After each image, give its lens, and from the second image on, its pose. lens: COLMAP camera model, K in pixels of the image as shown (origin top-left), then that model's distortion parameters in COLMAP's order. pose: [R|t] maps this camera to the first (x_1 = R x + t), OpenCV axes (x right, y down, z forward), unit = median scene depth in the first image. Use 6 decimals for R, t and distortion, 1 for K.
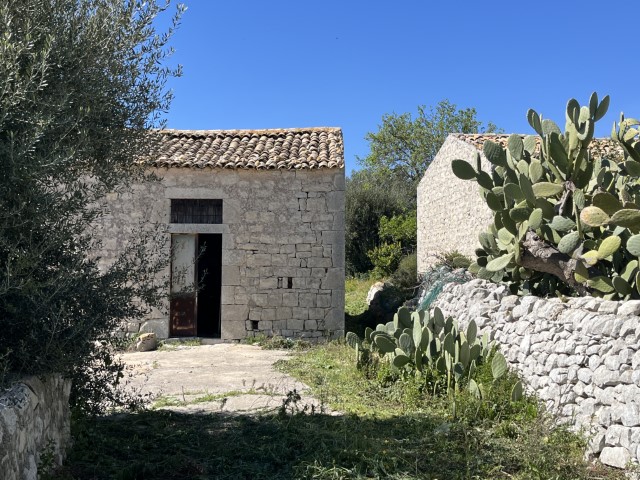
lens RADIAL K [[780.9, 0, 321.6], [0, 780.9, 236.9], [0, 0, 1]] dist [0.086468, 0.000000]
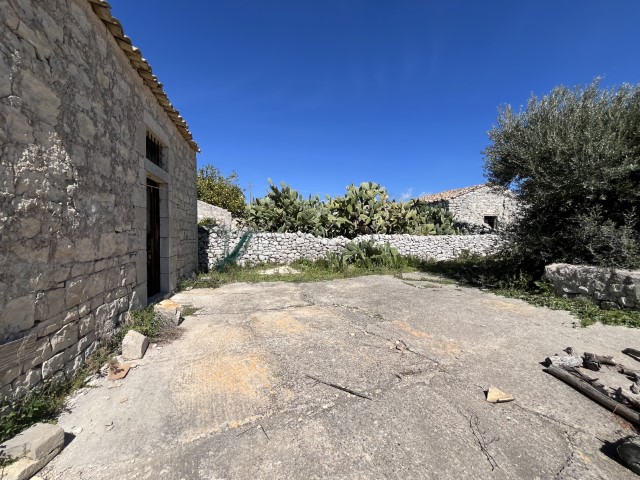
lens RADIAL K [[260.1, 0, 320.2], [0, 260.1, 240.3], [0, 0, 1]] dist [-0.000038, -0.000143]
pose [[-0.248138, -0.026534, 0.968361, -0.485780], [-0.036433, 0.999173, 0.018042, 0.052546], [-0.968039, -0.030804, -0.248900, 0.898117]]
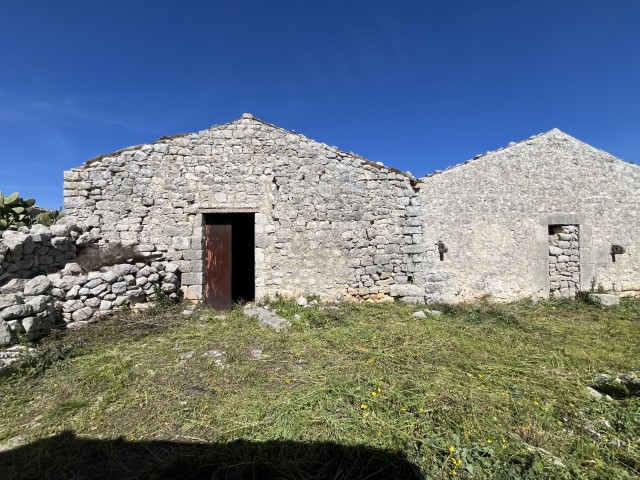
lens RADIAL K [[260.1, 0, 321.5], [0, 260.1, 241.1], [0, 0, 1]] dist [-0.000038, -0.000143]
pose [[-0.036535, 0.031529, 0.998835, 0.045074], [-0.020508, 0.999268, -0.032293, -0.008744], [-0.999122, -0.021664, -0.035861, -0.235905]]
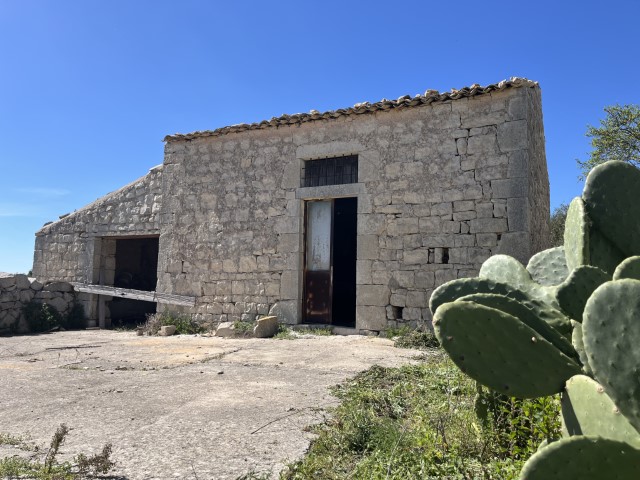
lens RADIAL K [[484.5, 0, 316.5], [0, 484.5, 238.7], [0, 0, 1]] dist [0.071890, -0.091327]
pose [[0.888433, -0.030529, -0.457989, 0.059966], [-0.002008, 0.997518, -0.070390, 0.074900], [0.459001, 0.063456, 0.886167, 0.548052]]
